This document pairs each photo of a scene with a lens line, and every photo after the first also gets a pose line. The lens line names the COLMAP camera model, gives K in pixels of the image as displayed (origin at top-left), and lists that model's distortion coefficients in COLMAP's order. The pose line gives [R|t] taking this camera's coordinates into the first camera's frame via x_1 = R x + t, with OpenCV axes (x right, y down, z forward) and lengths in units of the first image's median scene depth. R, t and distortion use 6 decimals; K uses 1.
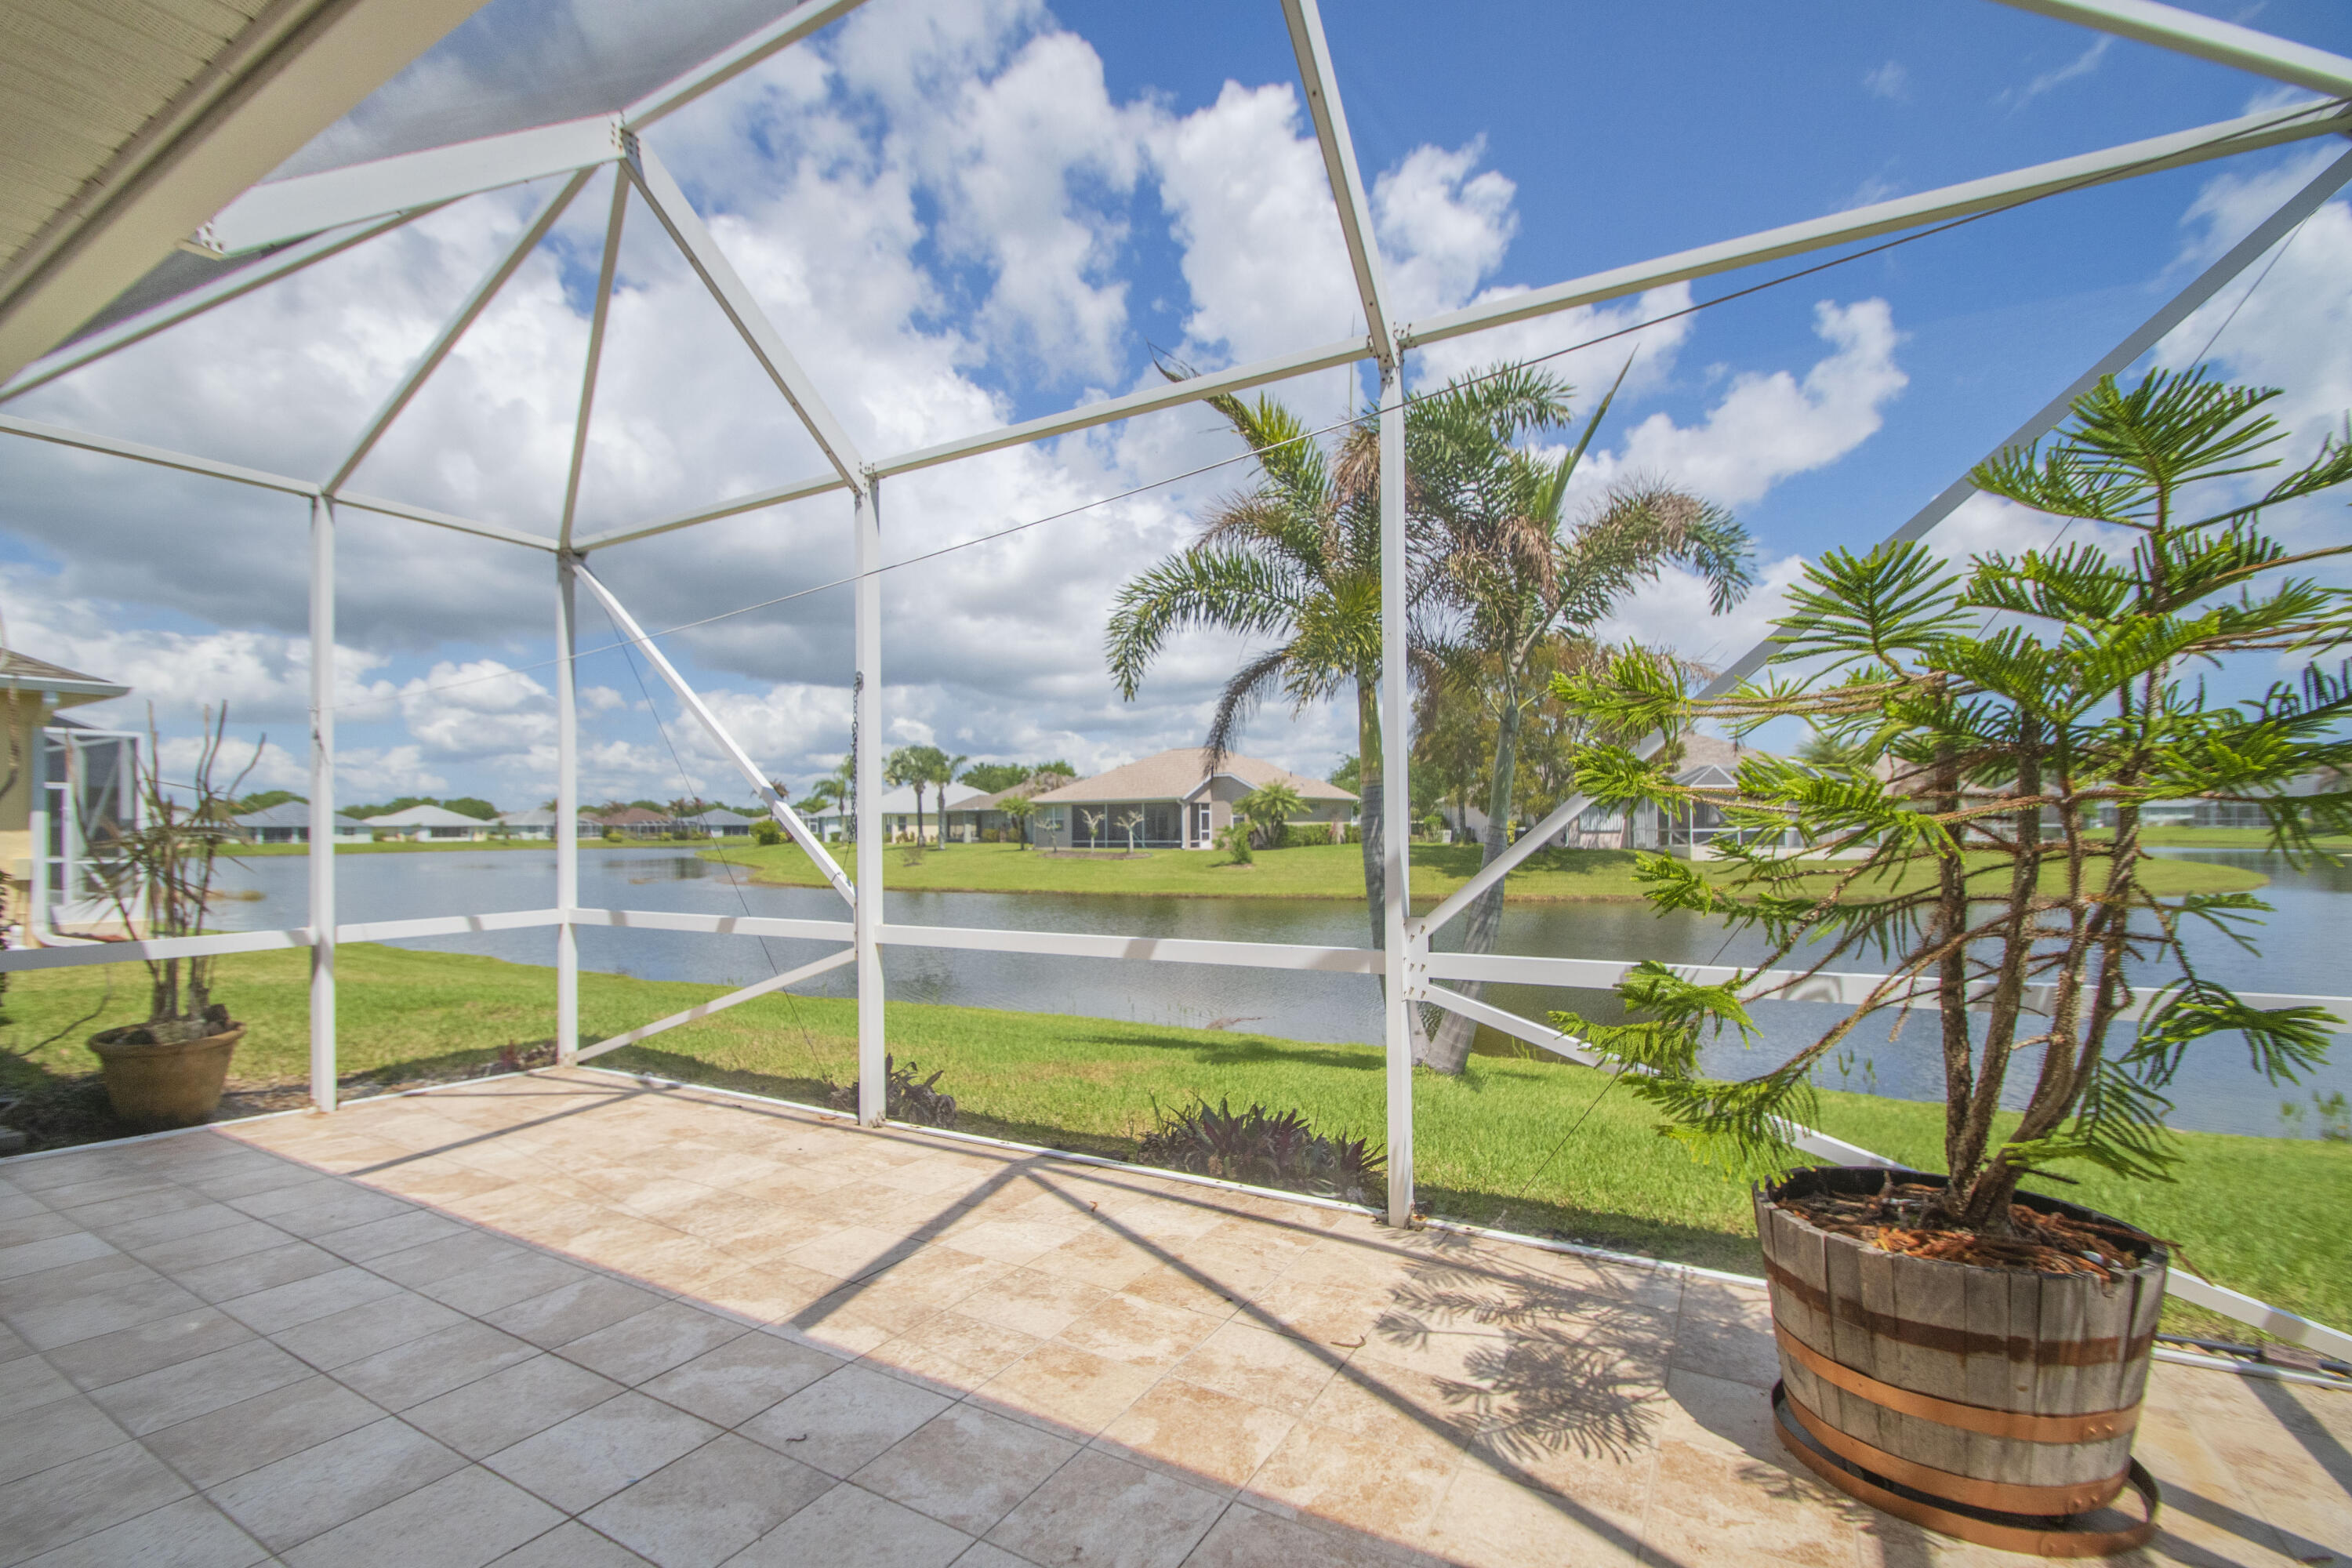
lens RADIAL K [[1058.1, 0, 1152.2], [0, 1058.1, 804.0], [0, 0, 1]] dist [0.006252, -0.001358]
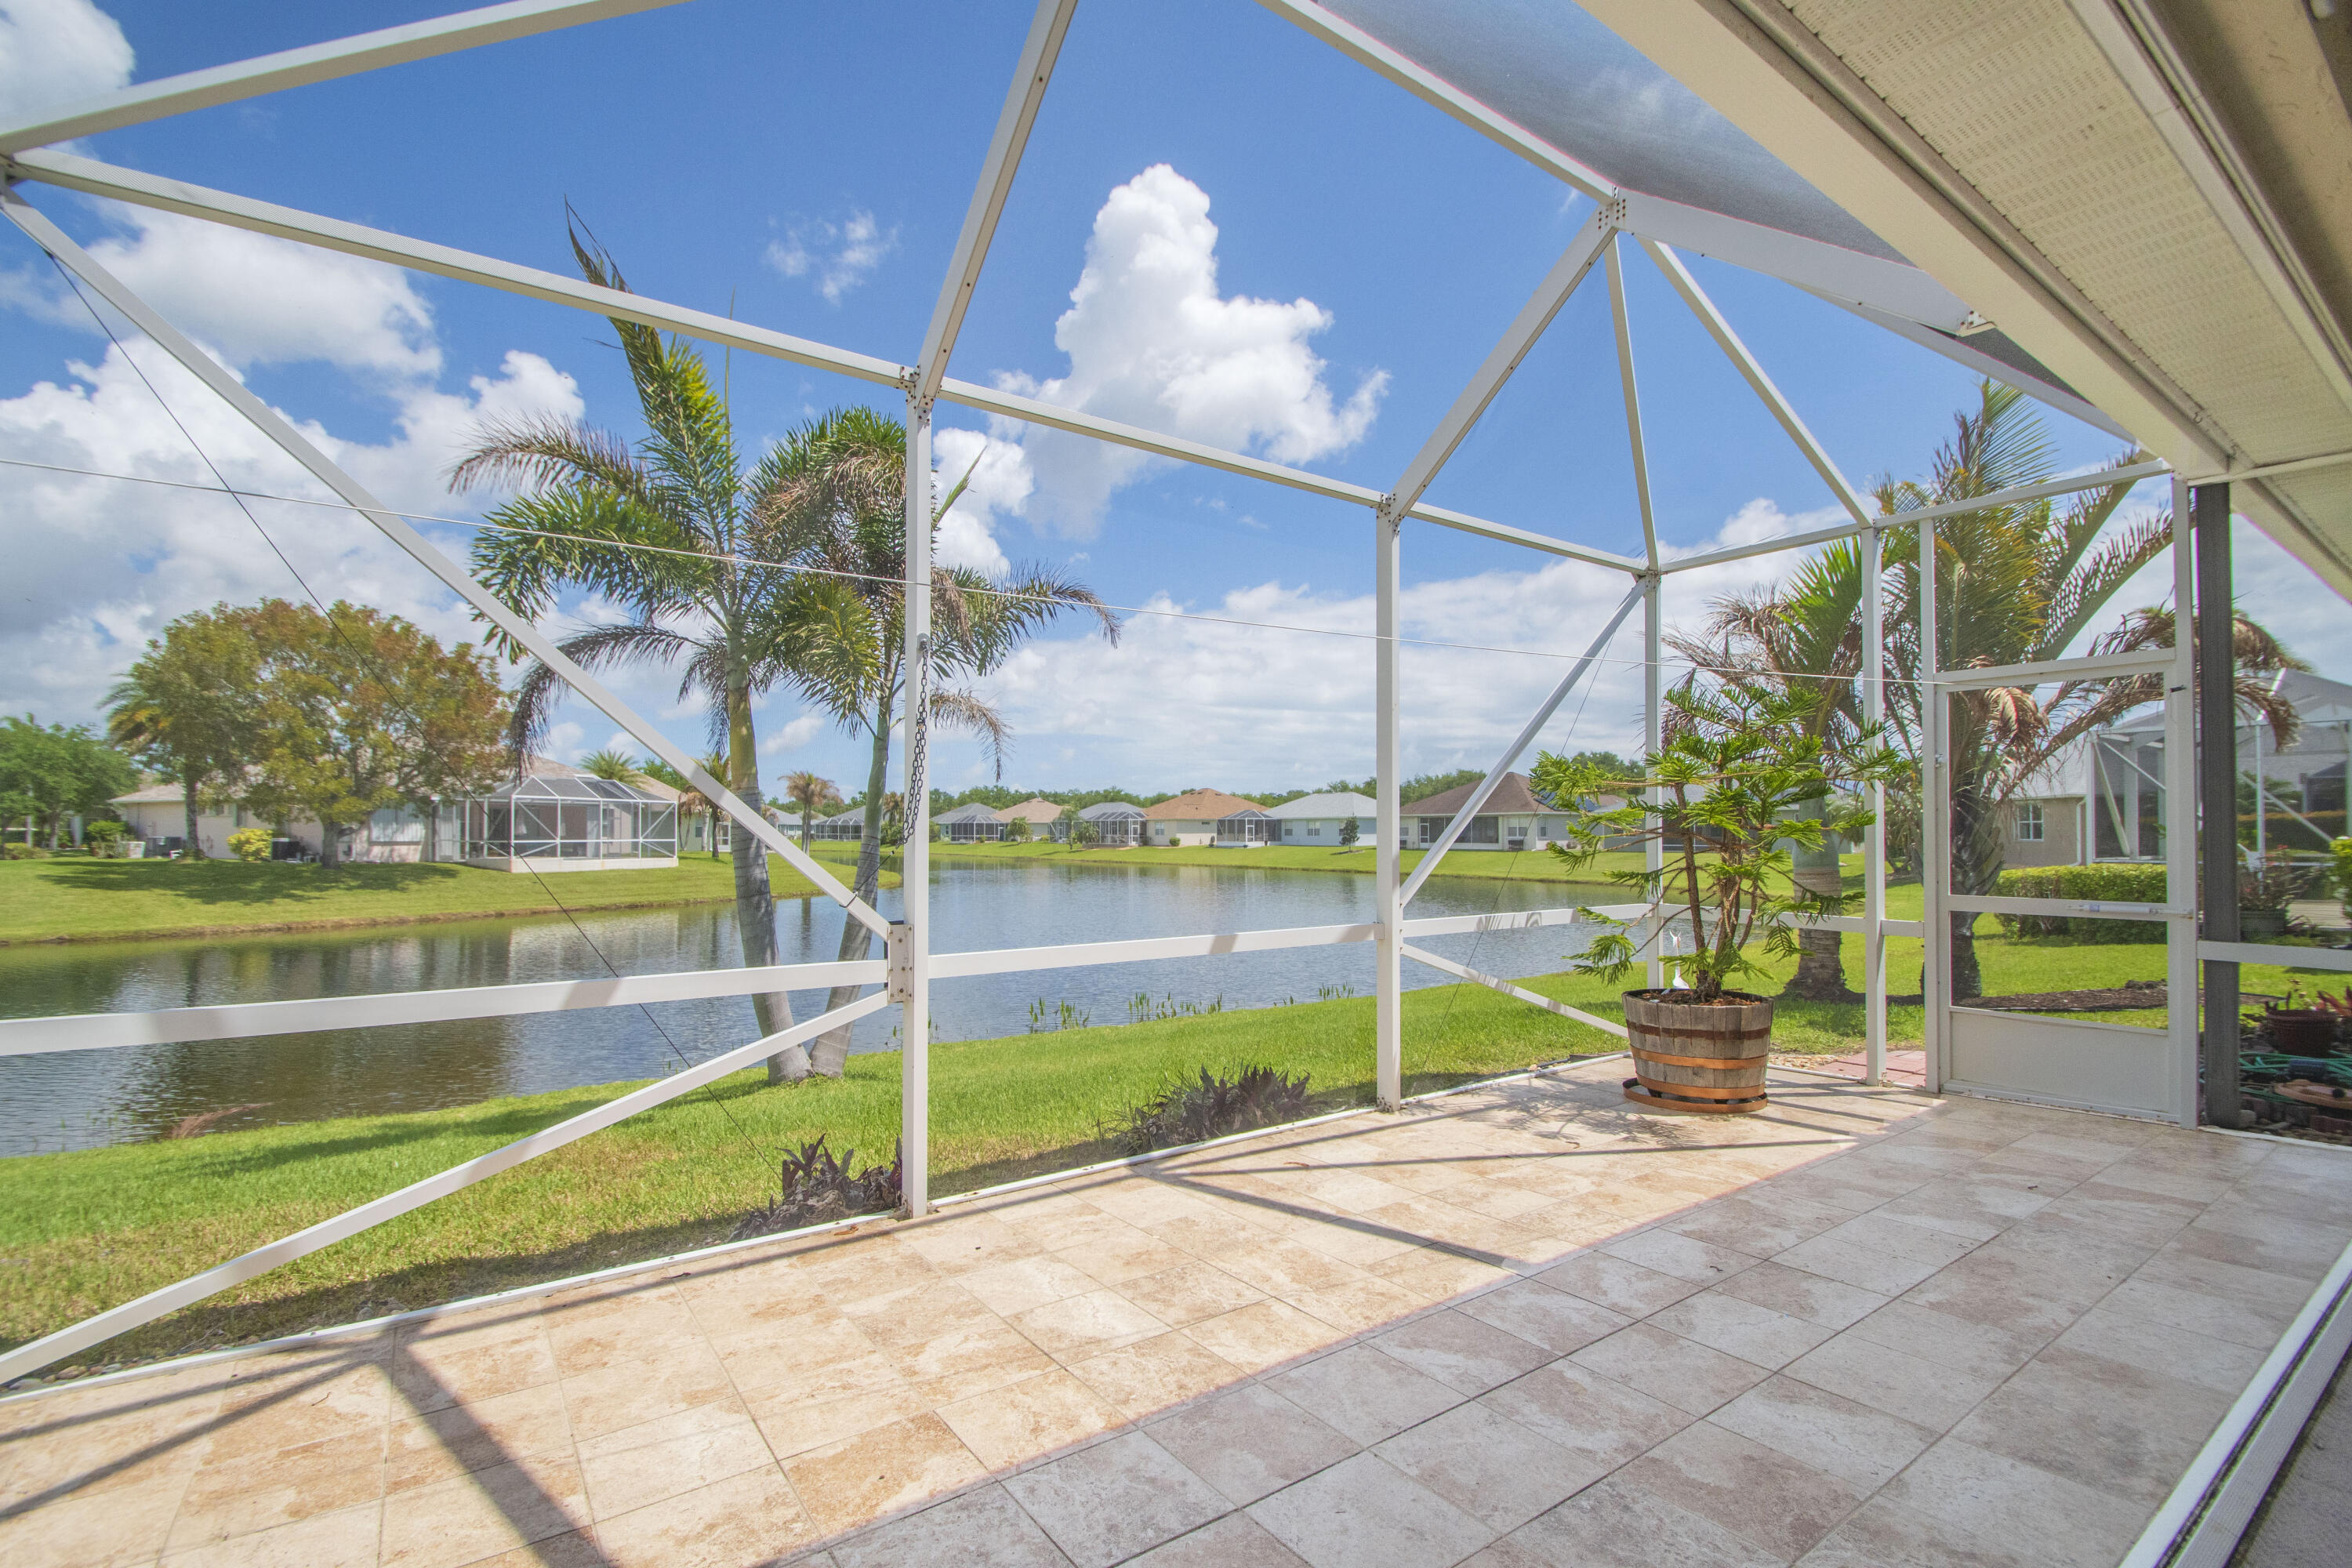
lens RADIAL K [[1058.1, 0, 1152.2], [0, 1058.1, 804.0], [0, 0, 1]] dist [0.006252, -0.001358]
pose [[0.409662, 0.032674, 0.911652, -1.228149], [-0.022683, 0.999414, -0.025626, 0.023113], [-0.911955, -0.010181, 0.410163, 0.704044]]
